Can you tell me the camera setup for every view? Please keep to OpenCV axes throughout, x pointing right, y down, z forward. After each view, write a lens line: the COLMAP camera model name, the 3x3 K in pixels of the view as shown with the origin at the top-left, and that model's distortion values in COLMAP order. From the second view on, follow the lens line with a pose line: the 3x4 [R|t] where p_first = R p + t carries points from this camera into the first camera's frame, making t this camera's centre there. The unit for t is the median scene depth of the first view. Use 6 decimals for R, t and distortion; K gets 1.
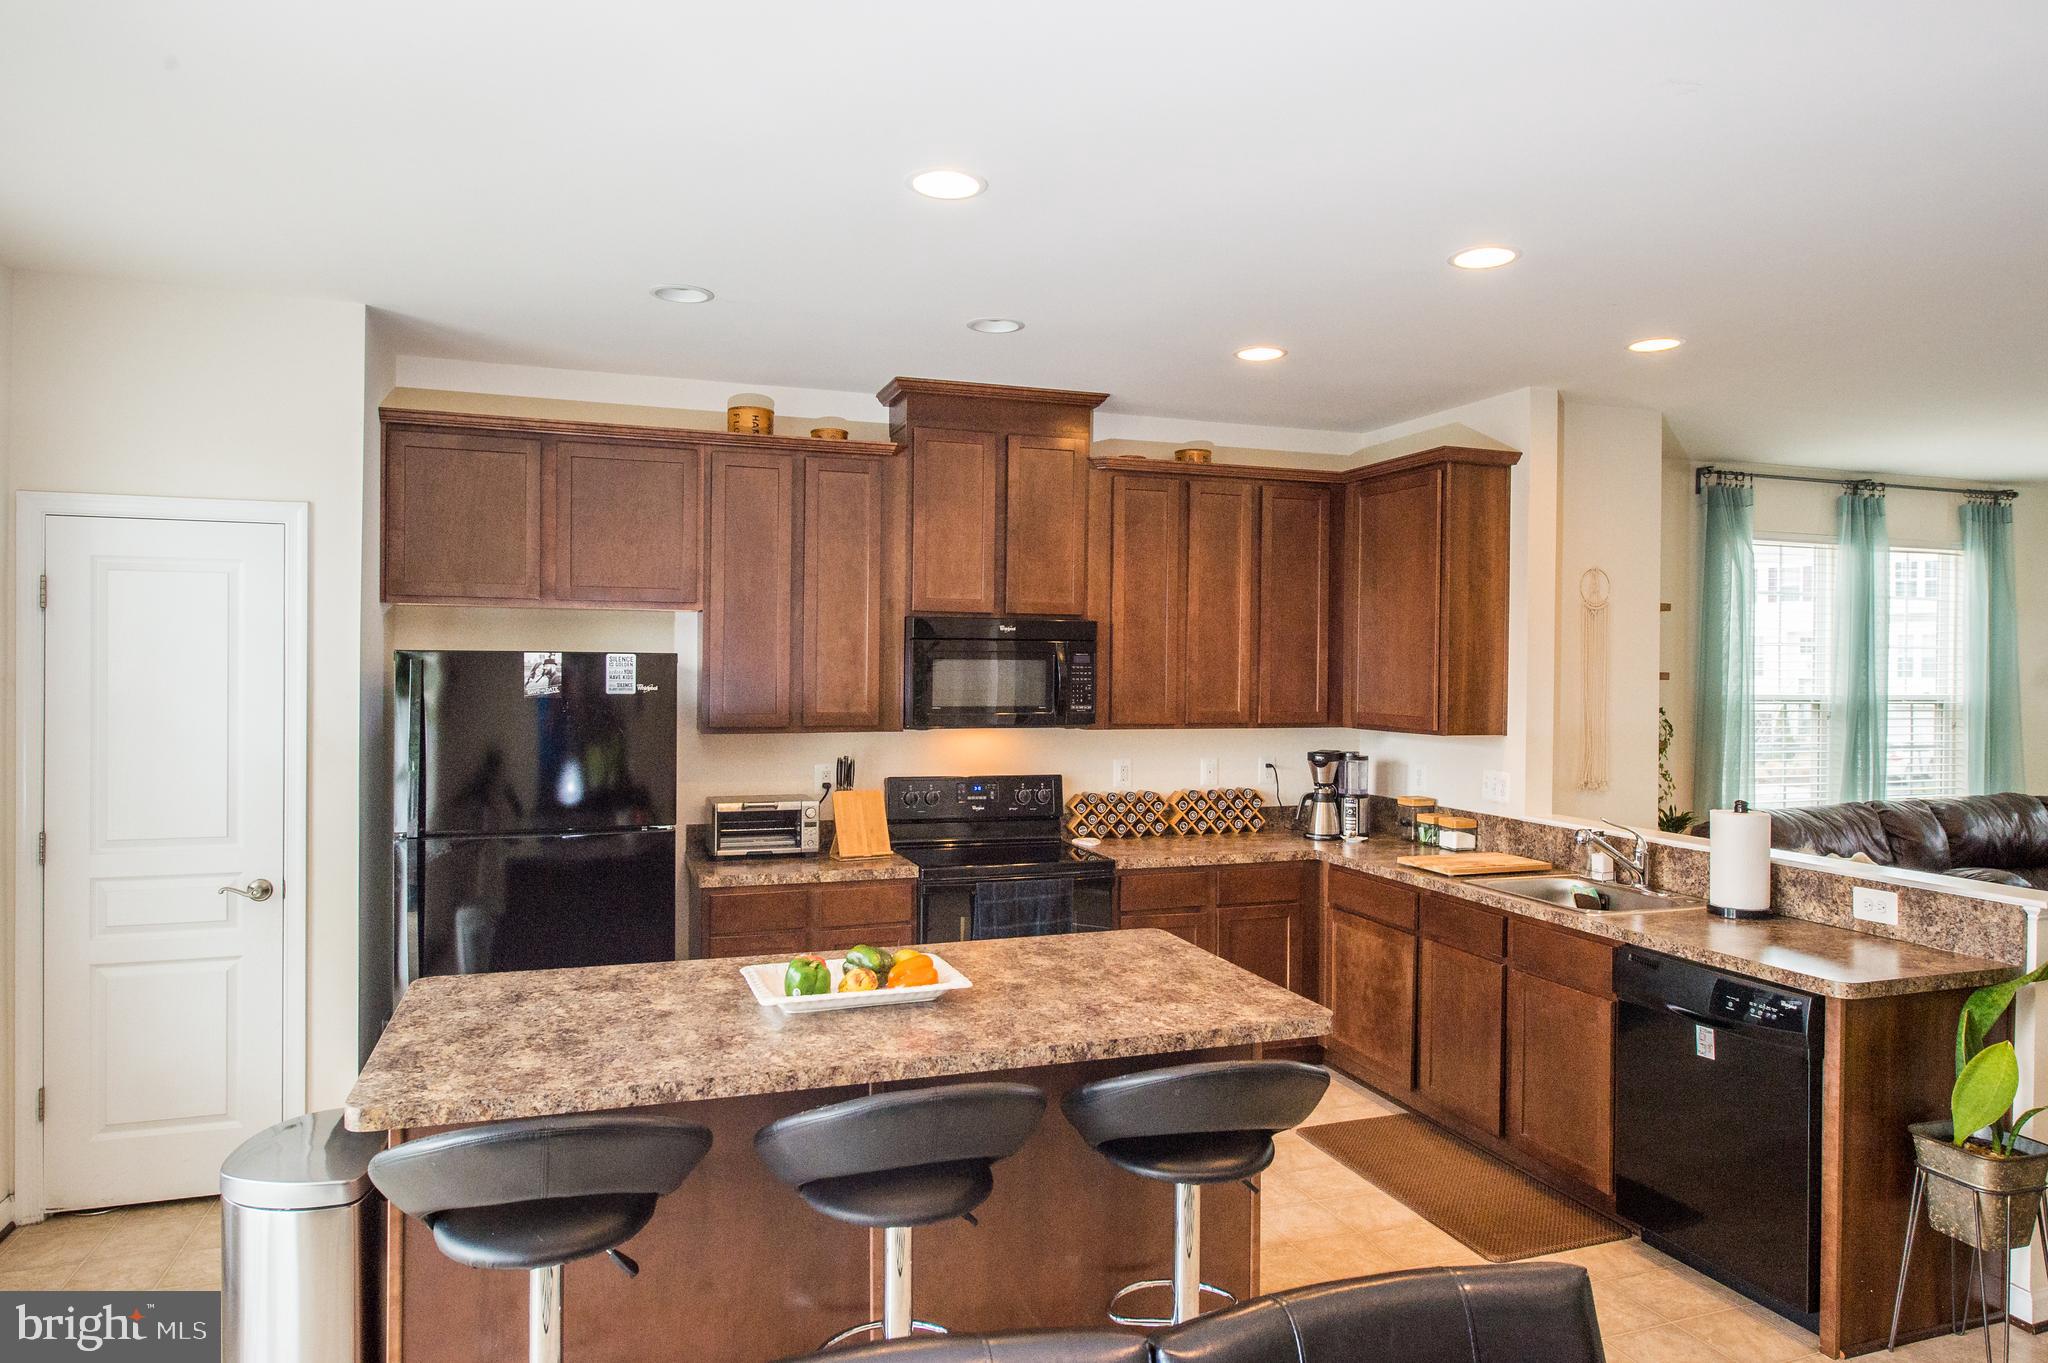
lens RADIAL K [[1247.8, 0, 1020.1], [0, 1247.8, 675.3], [0, 0, 1]] dist [-0.006603, -0.001881]
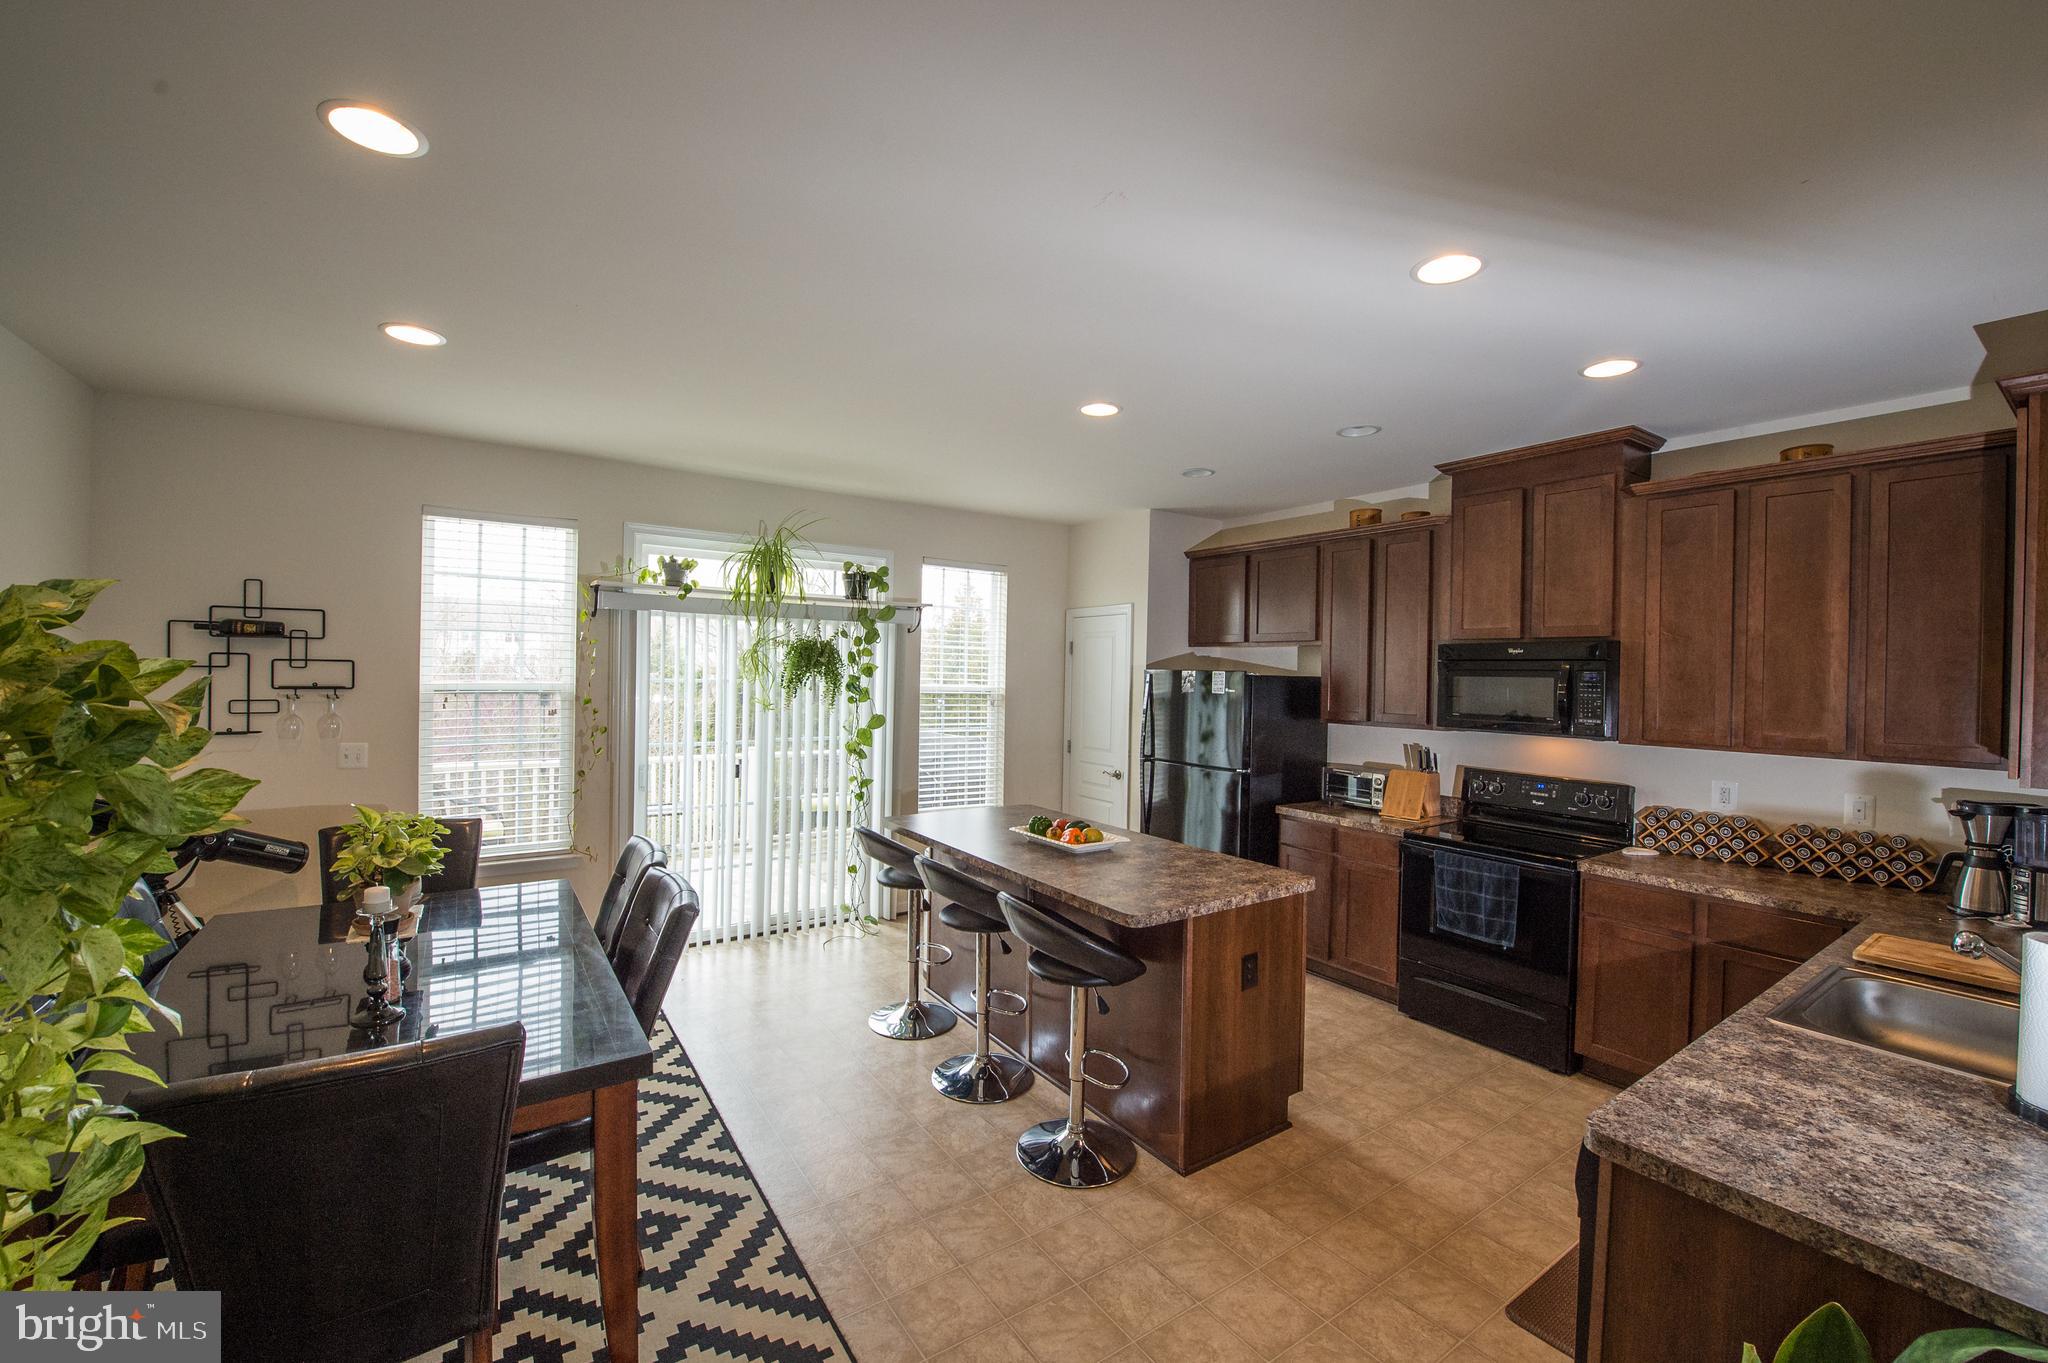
lens RADIAL K [[801.3, 0, 1019.6], [0, 801.3, 681.5], [0, 0, 1]] dist [-0.013299, -0.000280]
pose [[0.275742, 0.006896, -0.961207, 0.539872], [-0.027354, 0.999626, -0.000675, 0.005094], [0.960842, 0.026479, 0.275828, 0.306006]]
